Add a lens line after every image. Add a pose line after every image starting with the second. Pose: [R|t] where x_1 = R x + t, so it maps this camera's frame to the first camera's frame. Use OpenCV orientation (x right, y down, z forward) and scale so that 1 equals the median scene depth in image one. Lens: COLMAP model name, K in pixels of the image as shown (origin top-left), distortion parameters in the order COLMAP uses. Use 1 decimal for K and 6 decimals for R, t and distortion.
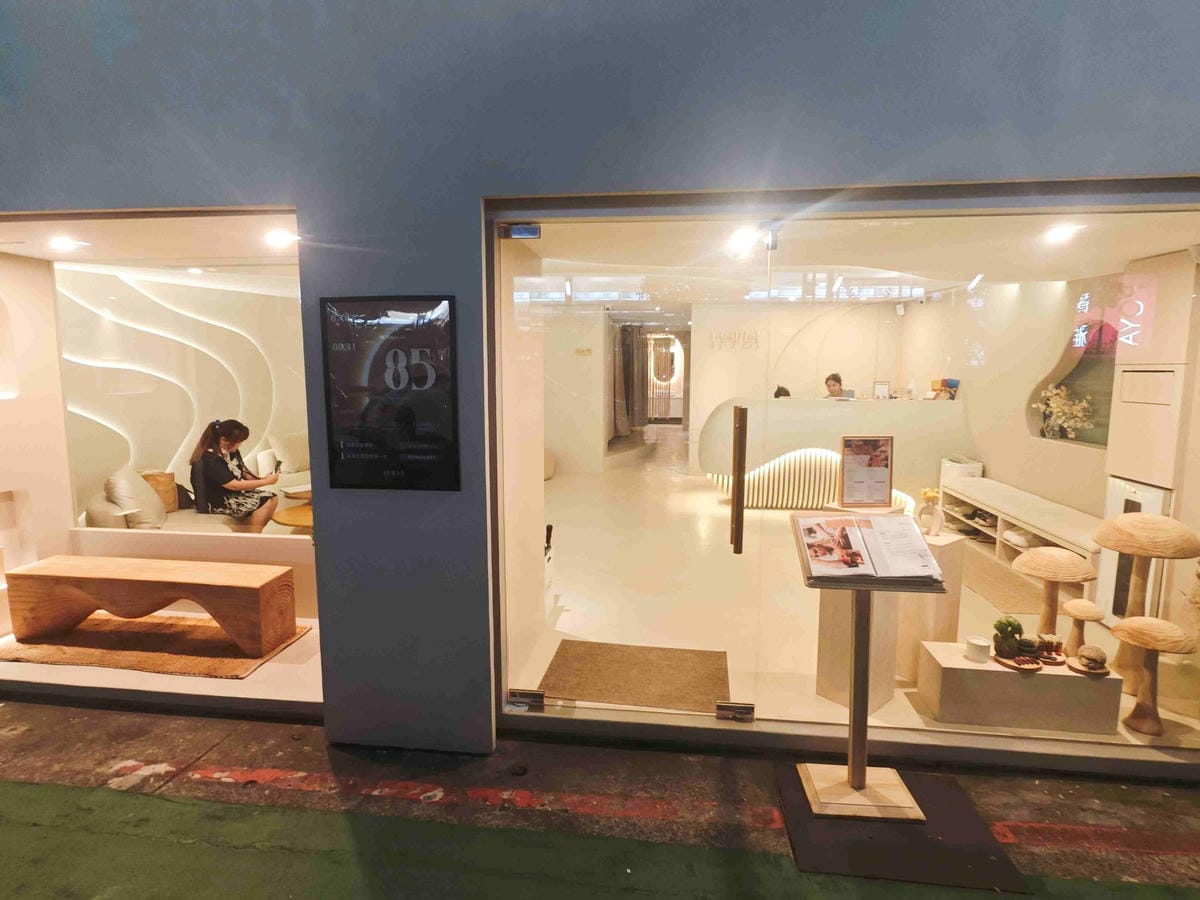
lens RADIAL K [[610.5, 0, 600.0], [0, 610.5, 450.0], [0, 0, 1]] dist [0.001373, 0.000188]
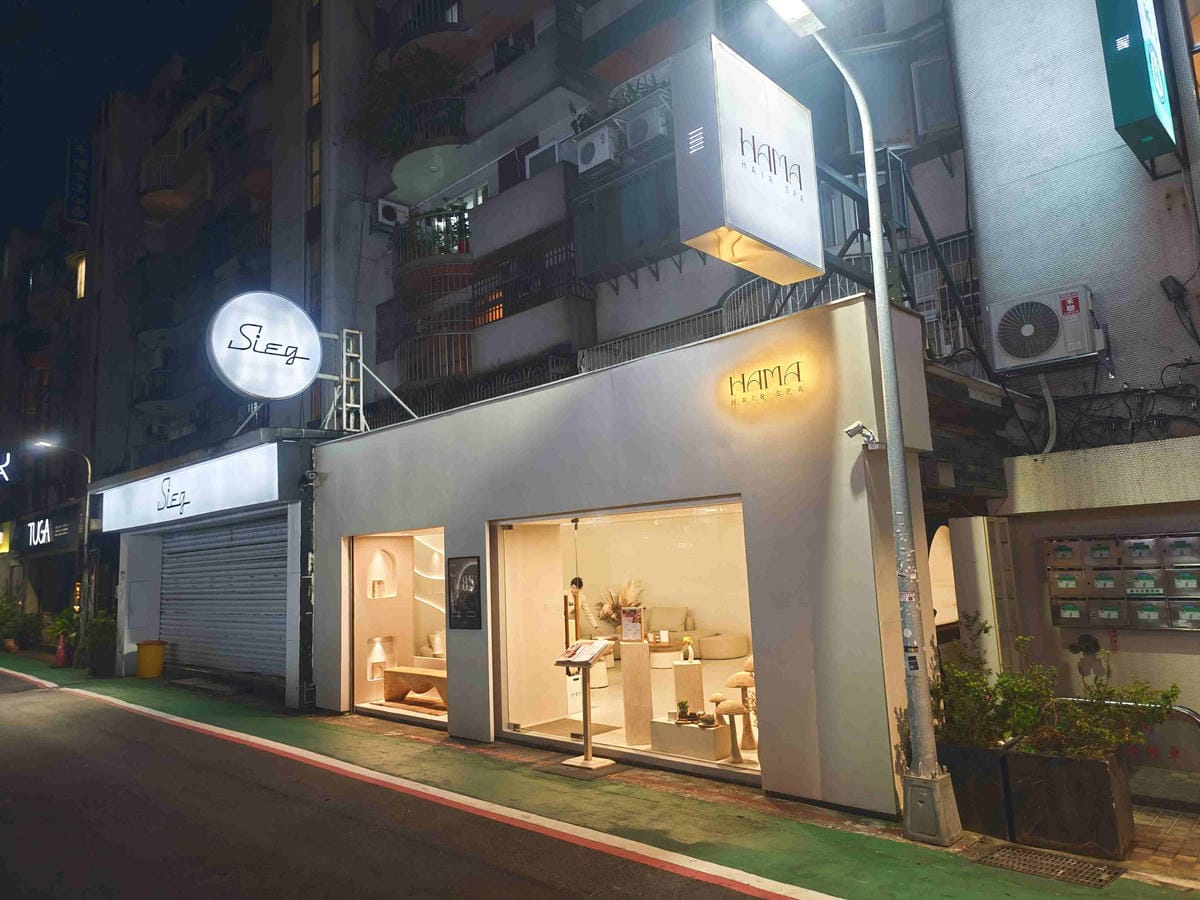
lens RADIAL K [[793.2, 0, 600.0], [0, 793.2, 450.0], [0, 0, 1]] dist [0.000532, -0.000478]
pose [[0.796105, -0.125192, -0.592067, 1.242803], [-0.029652, 0.969122, -0.244791, 0.074736], [0.604432, 0.212436, 0.767811, -0.798693]]
